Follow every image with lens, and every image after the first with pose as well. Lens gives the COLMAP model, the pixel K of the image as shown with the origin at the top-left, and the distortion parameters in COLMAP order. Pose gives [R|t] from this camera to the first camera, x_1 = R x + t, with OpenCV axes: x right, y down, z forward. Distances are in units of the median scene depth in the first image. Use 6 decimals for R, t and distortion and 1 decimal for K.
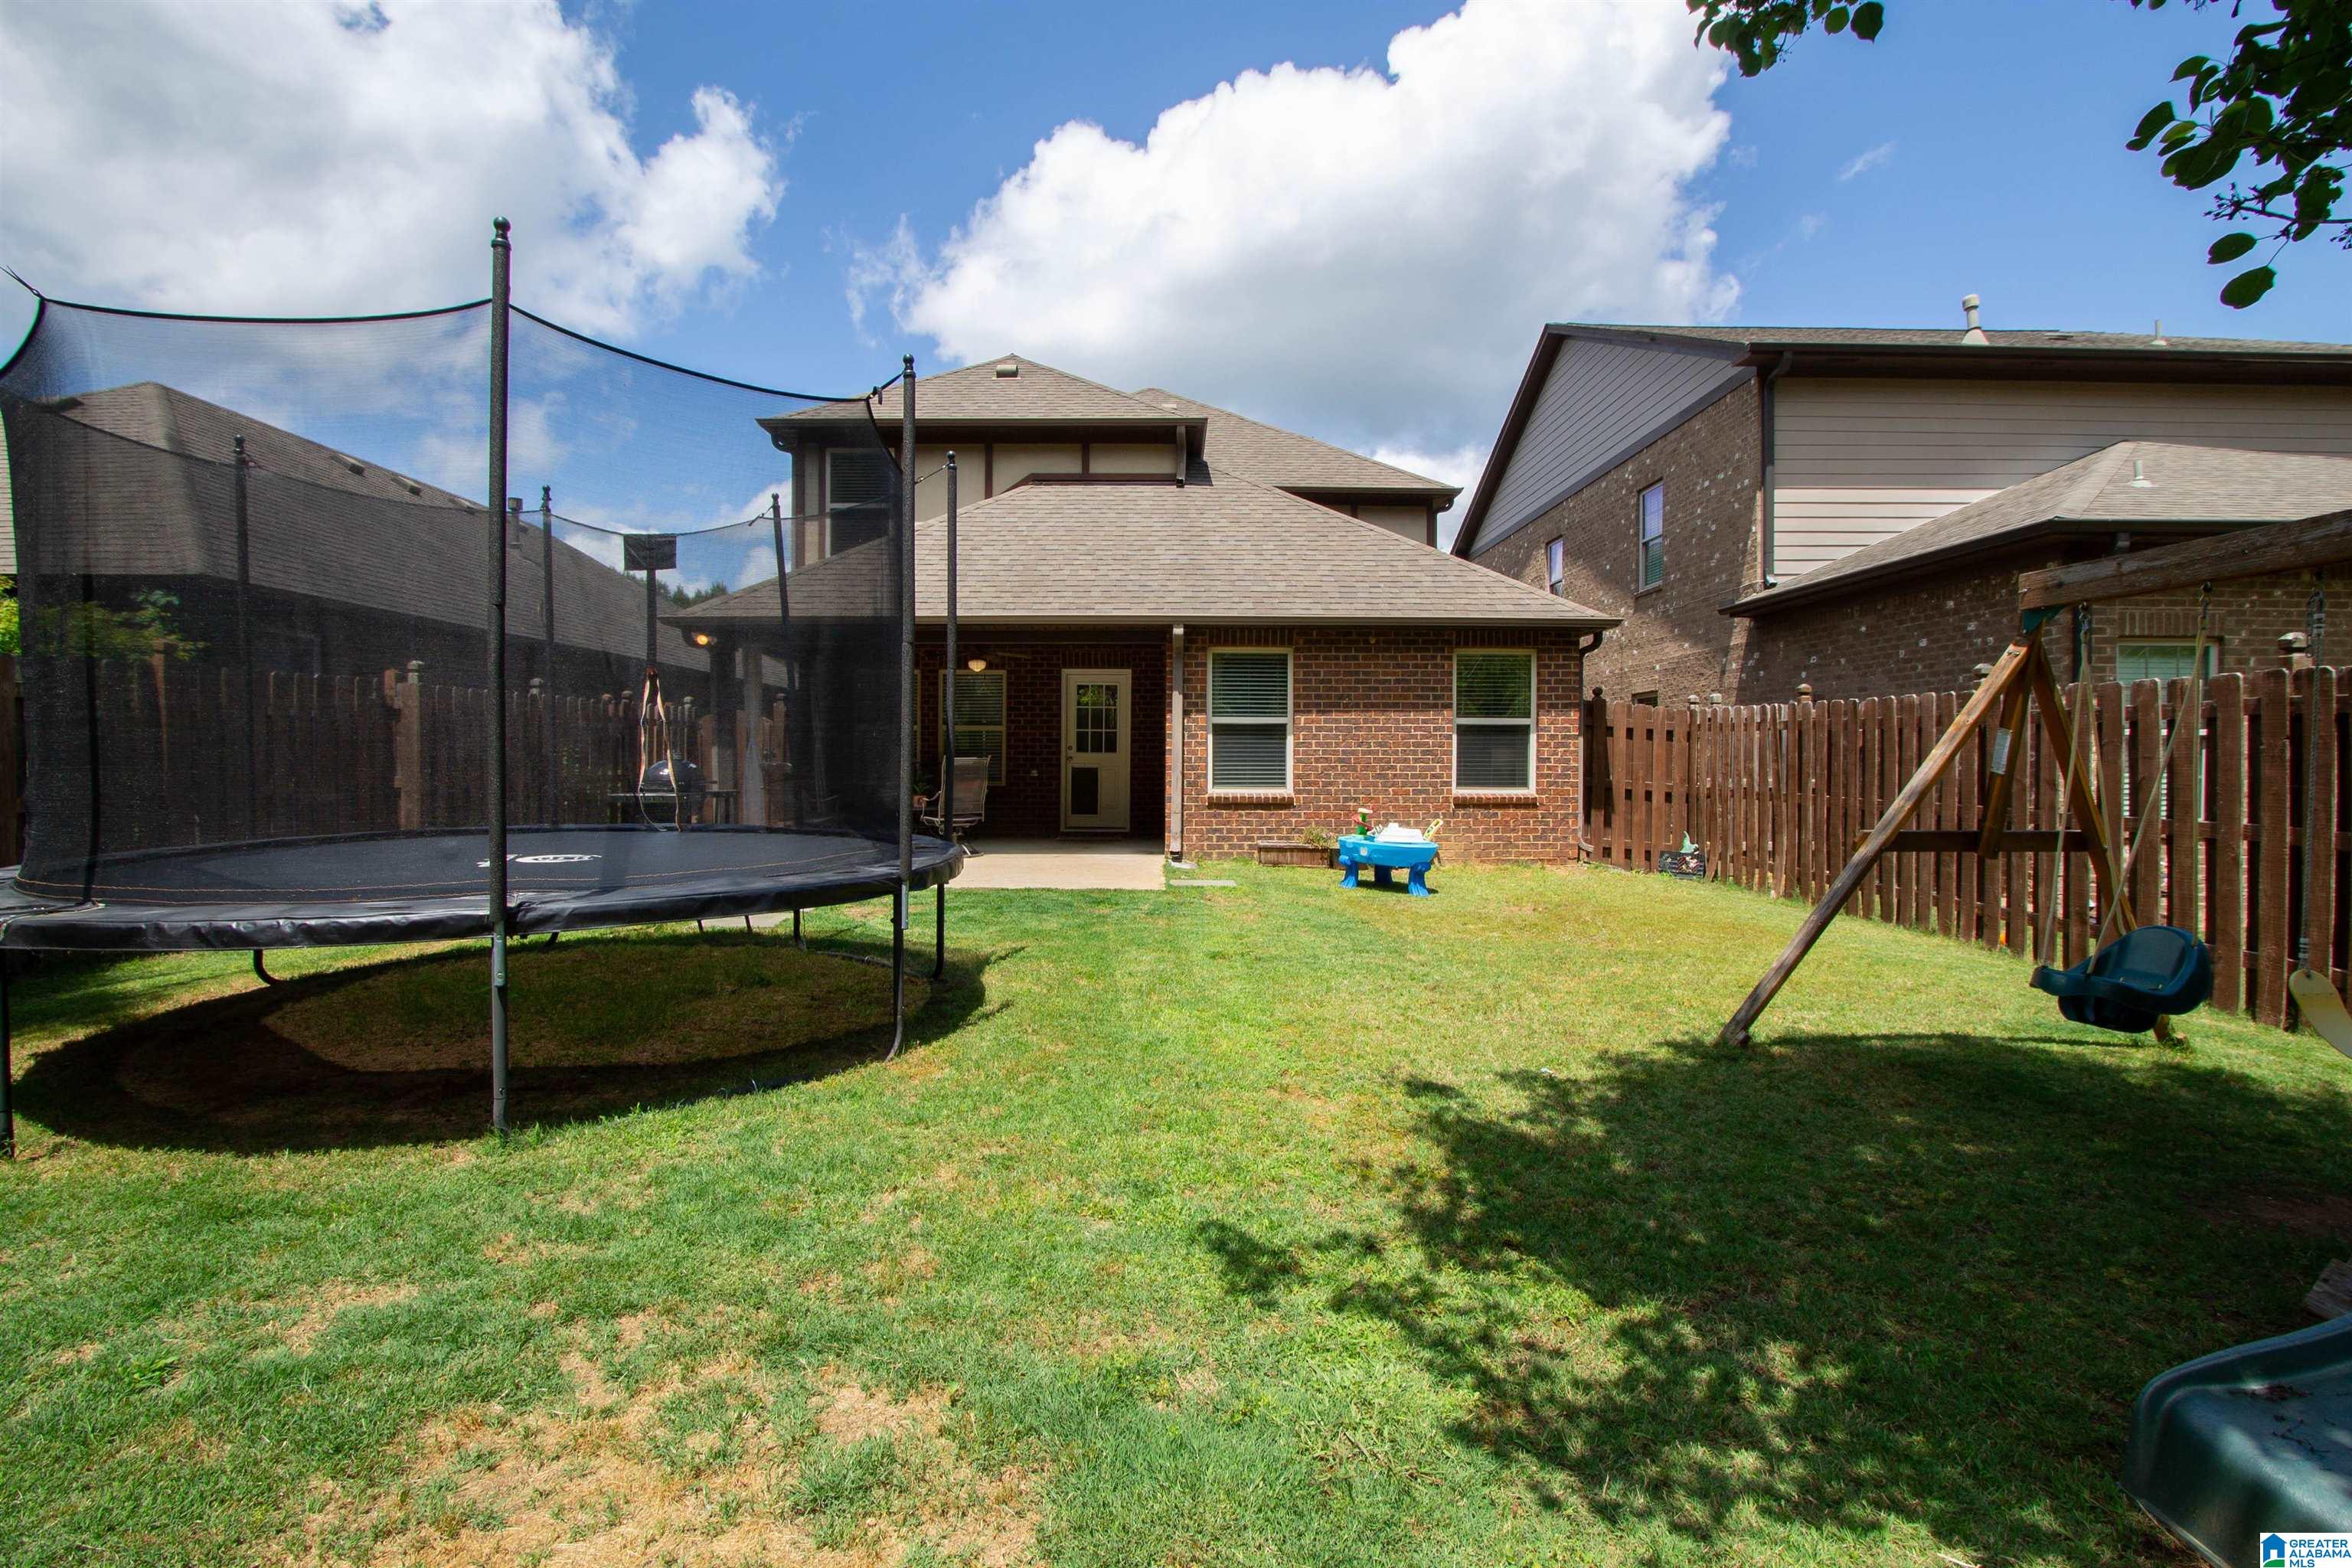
lens RADIAL K [[1101.6, 0, 1159.6], [0, 1101.6, 766.3], [0, 0, 1]] dist [-0.022804, 0.000725]
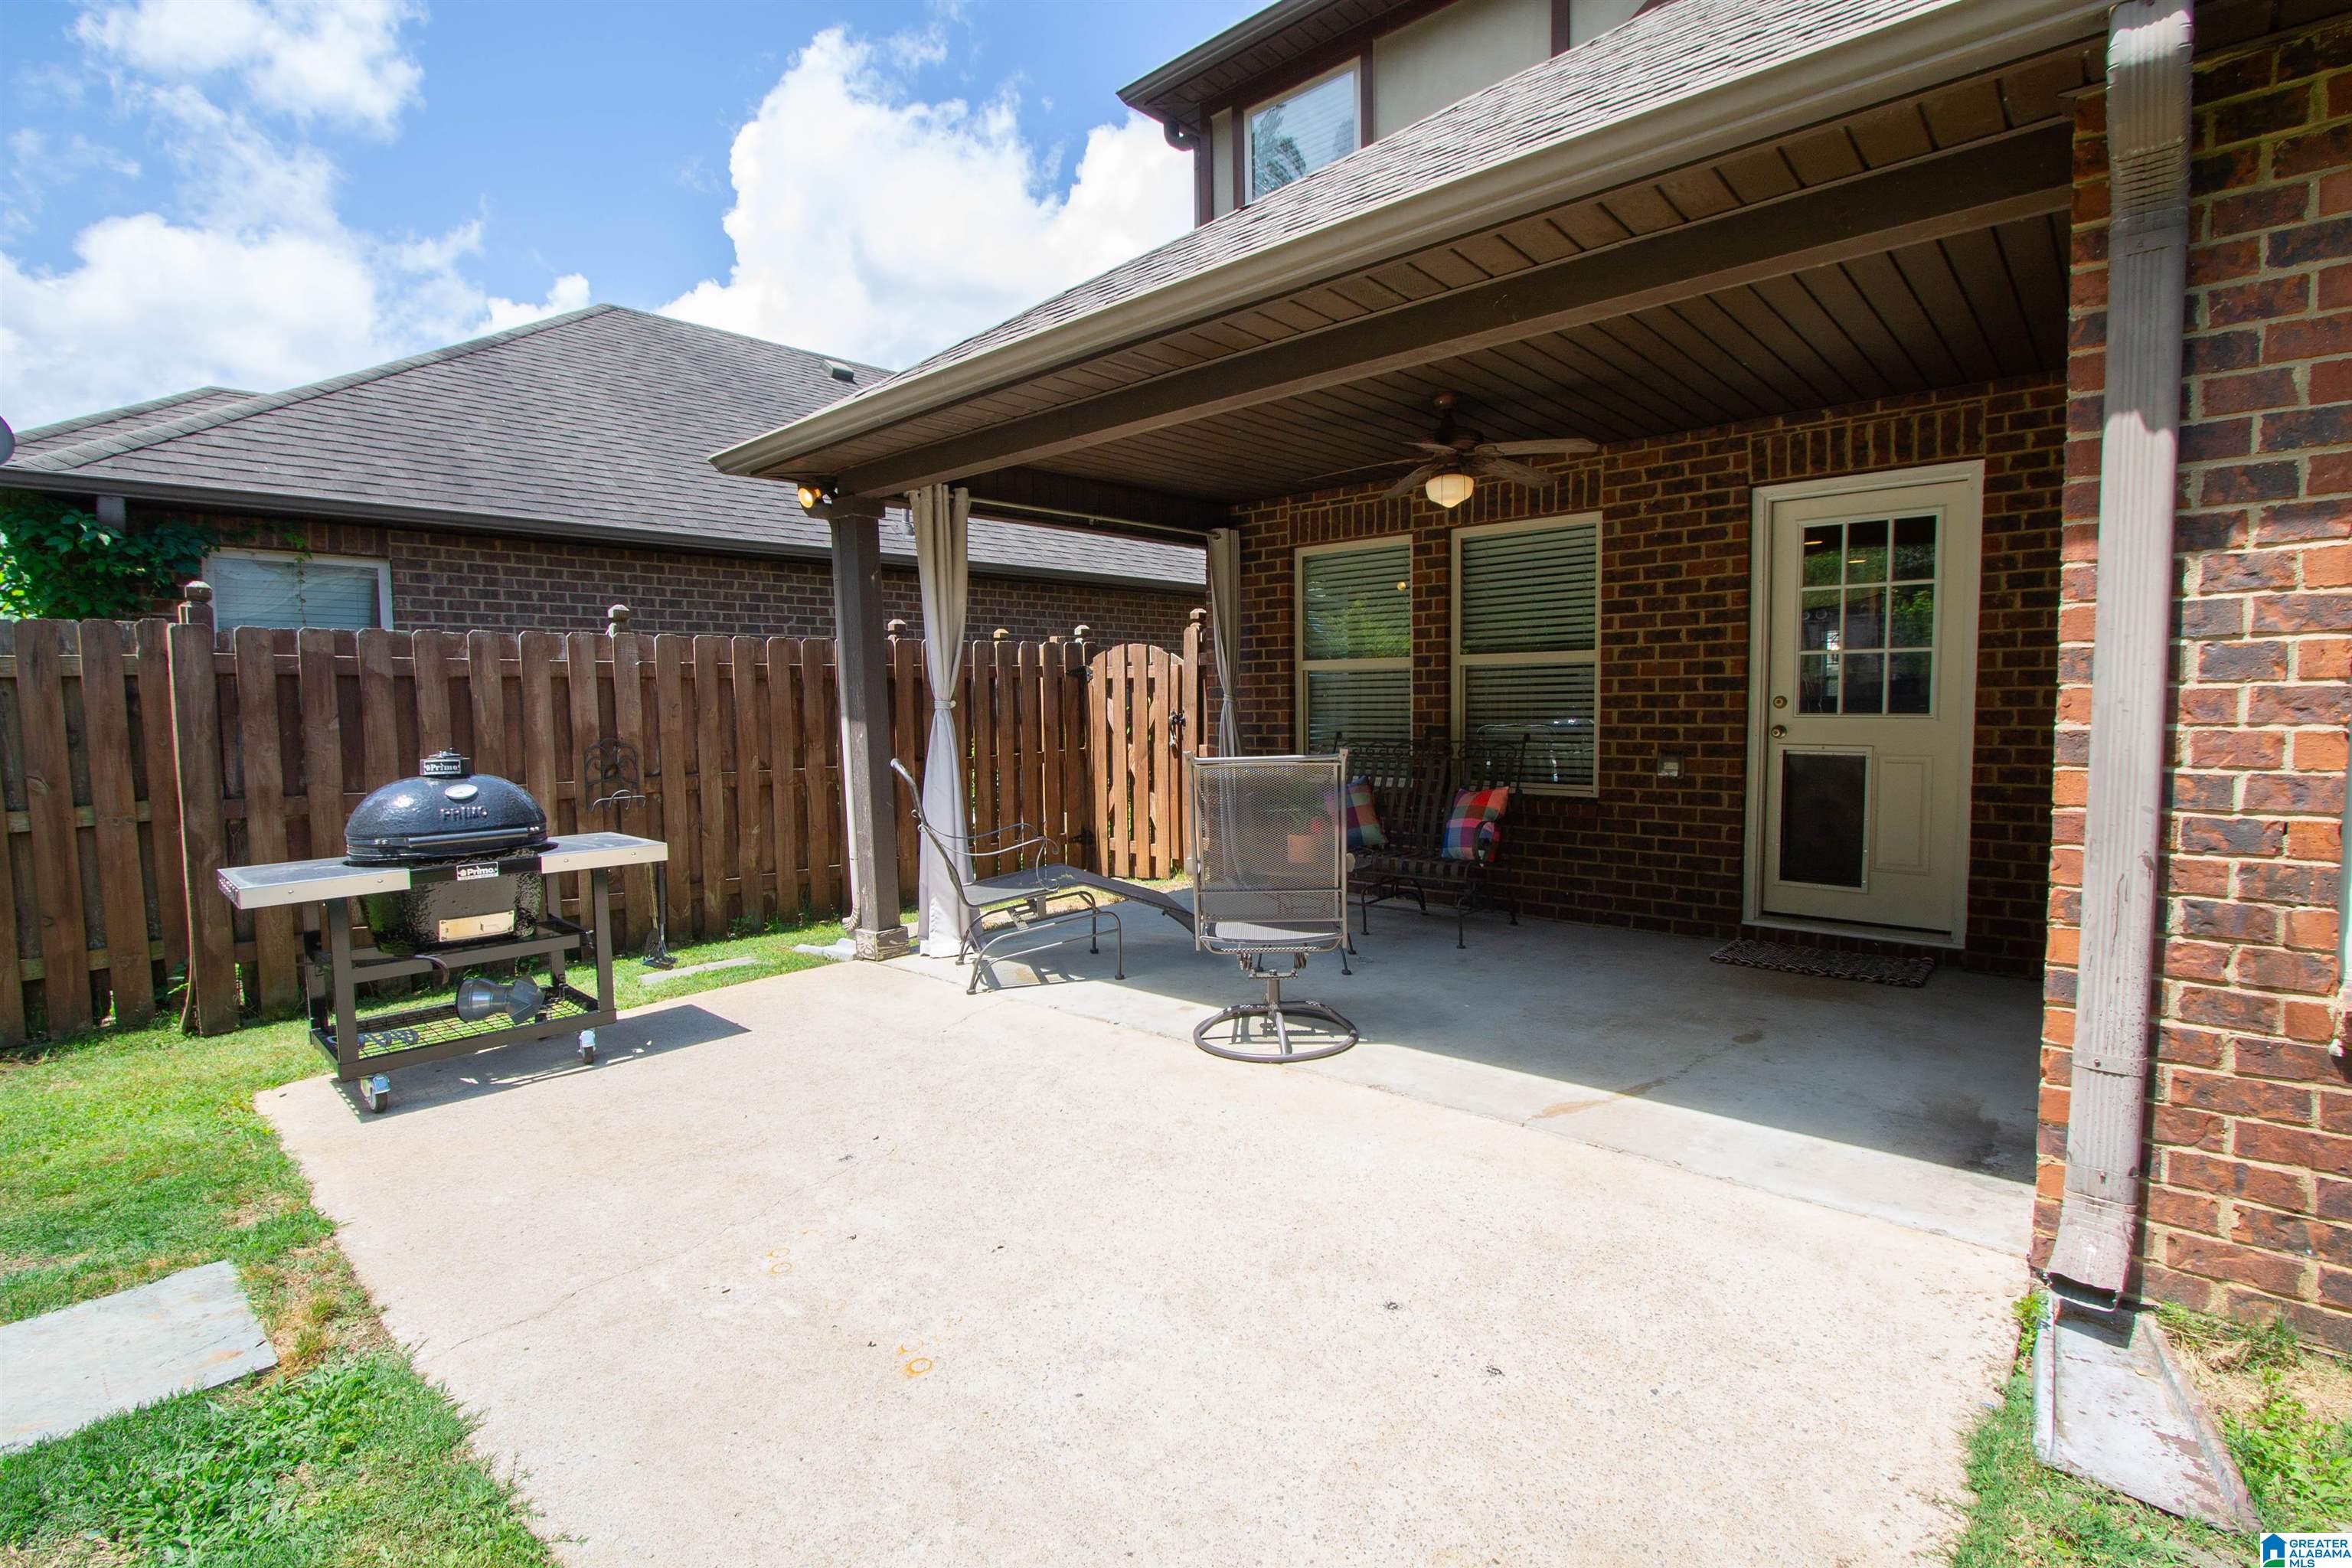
lens RADIAL K [[1101.6, 0, 1162.7], [0, 1101.6, 775.3], [0, 0, 1]] dist [-0.022804, 0.000725]
pose [[0.736125, 0.029210, -0.676215, 0.015552], [0.014355, 0.998170, 0.058743, -0.016787], [0.676693, -0.052950, 0.734359, 0.594867]]
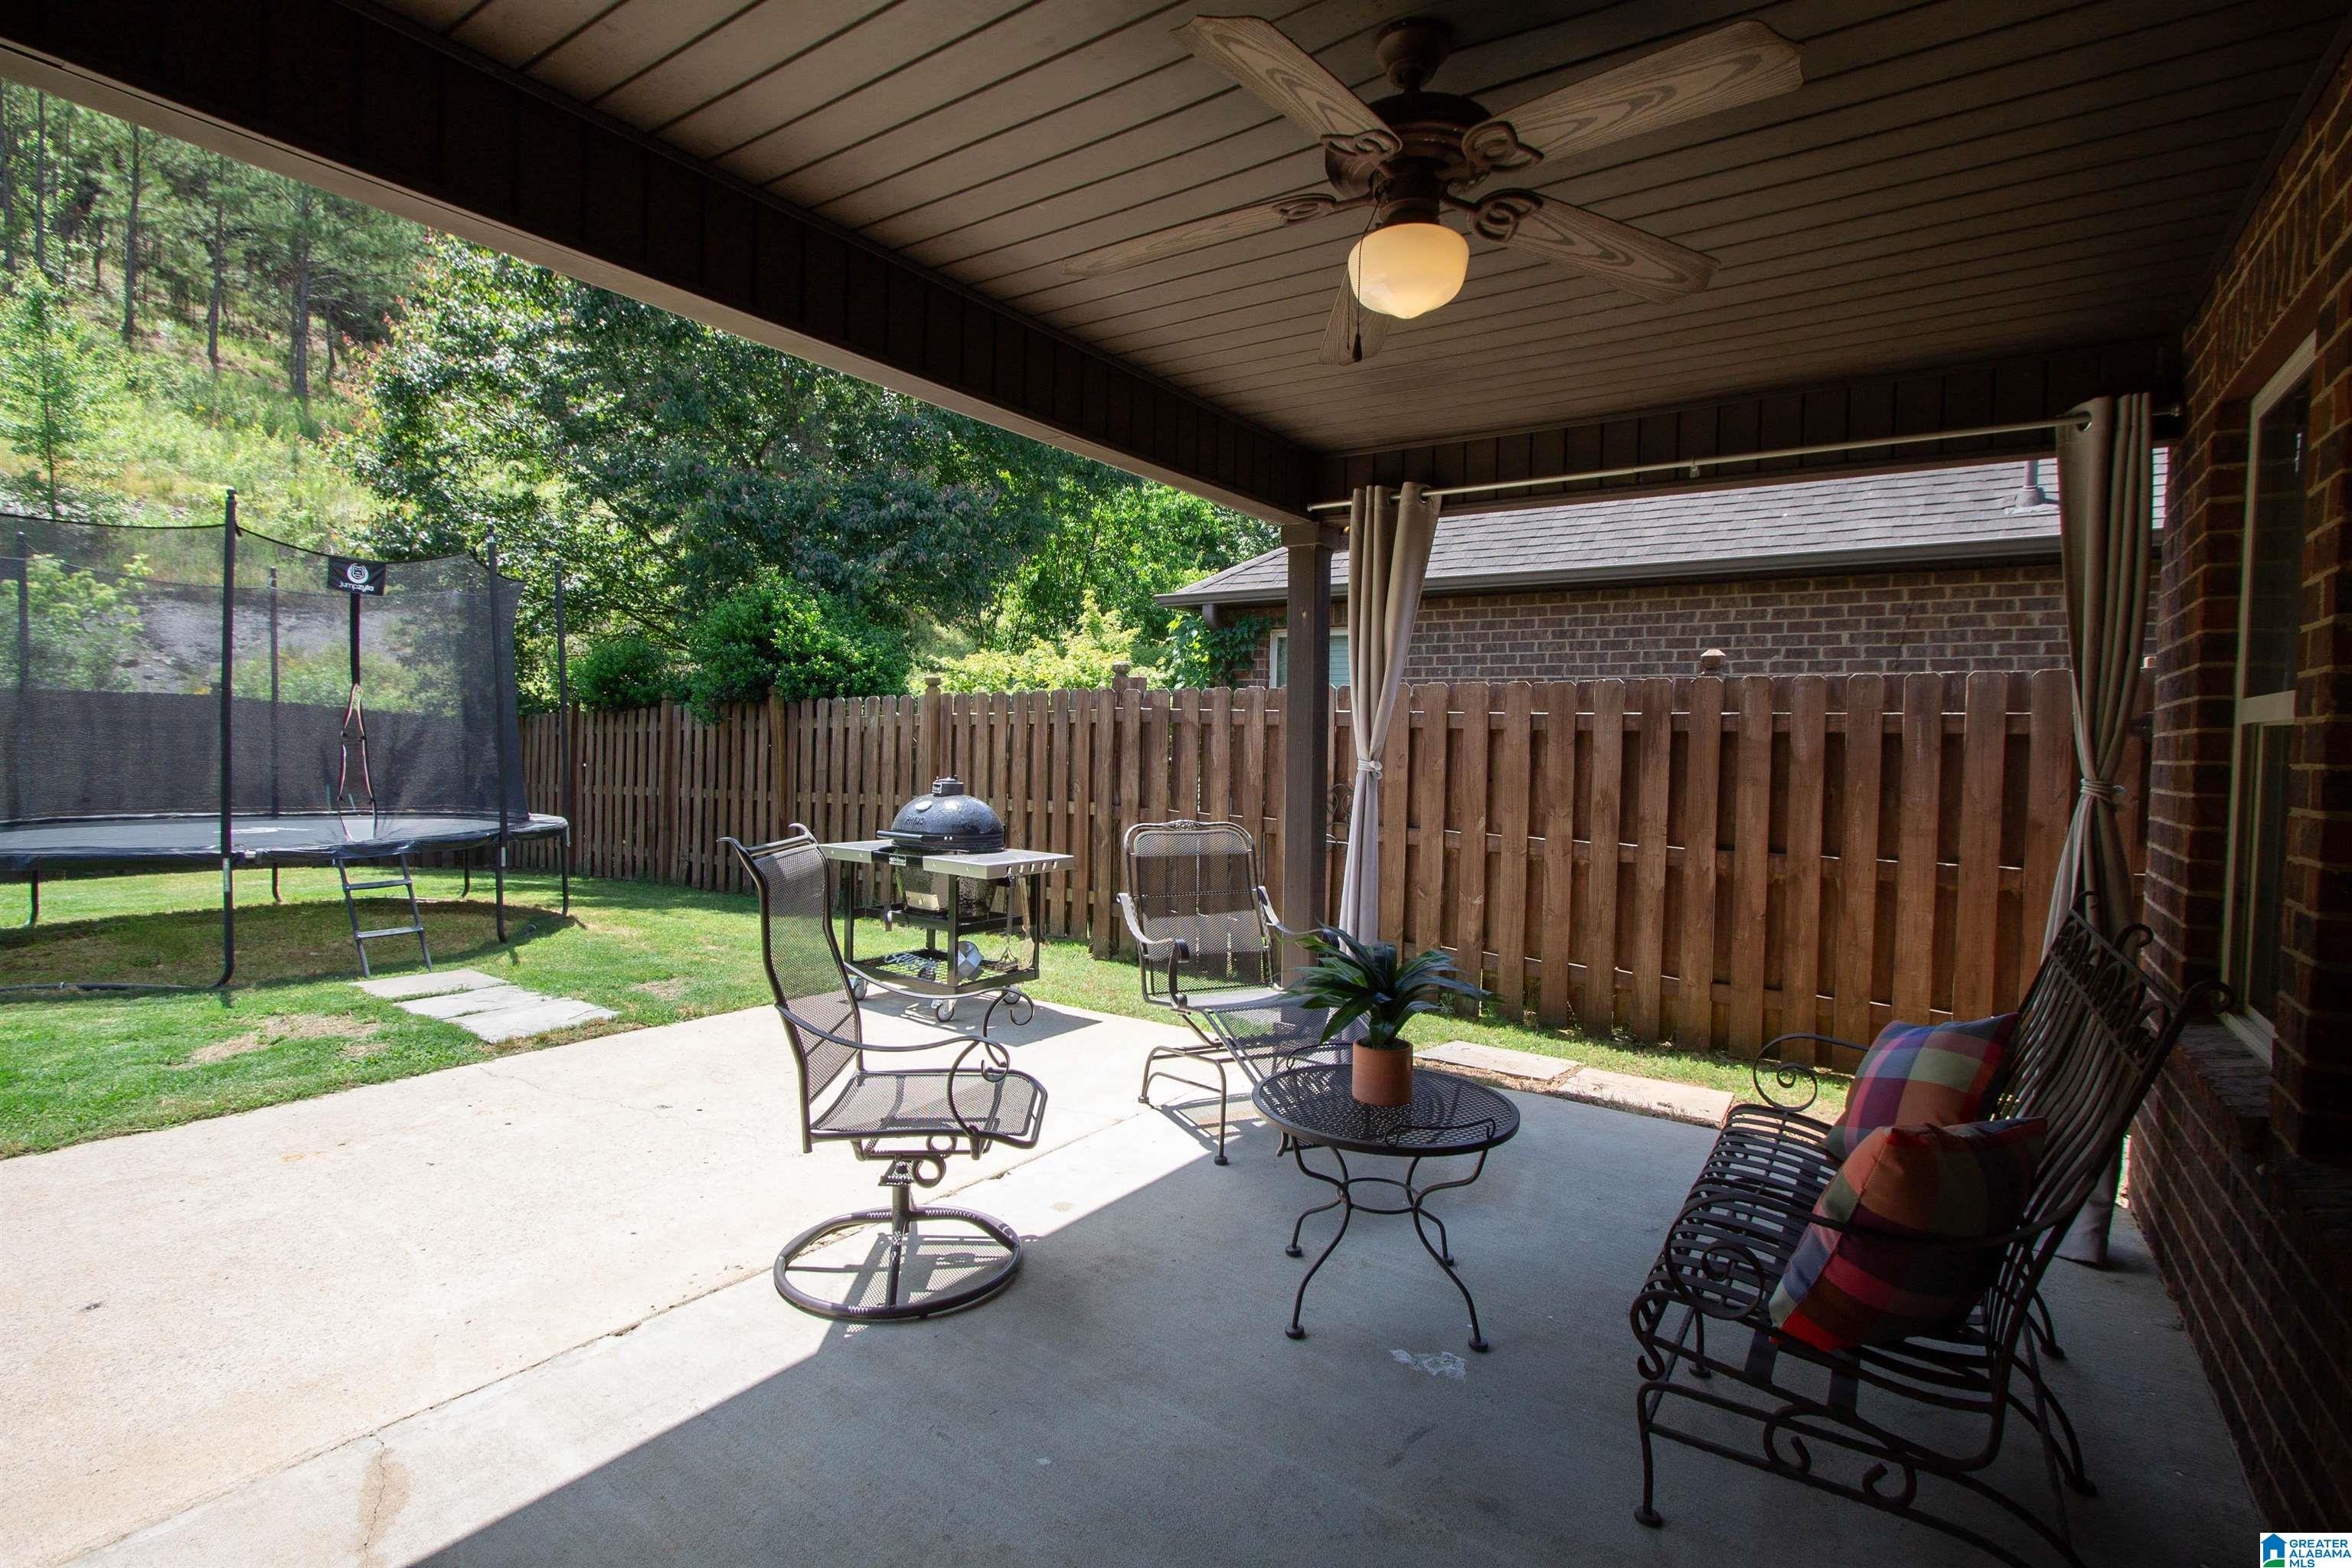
lens RADIAL K [[1101.6, 0, 1182.0], [0, 1101.6, 777.0], [0, 0, 1]] dist [-0.022804, 0.000725]
pose [[-0.576093, 0.010963, -0.817310, -0.025555], [-0.032279, 0.998825, 0.036151, -0.026384], [0.816746, 0.047208, -0.575062, 0.965094]]
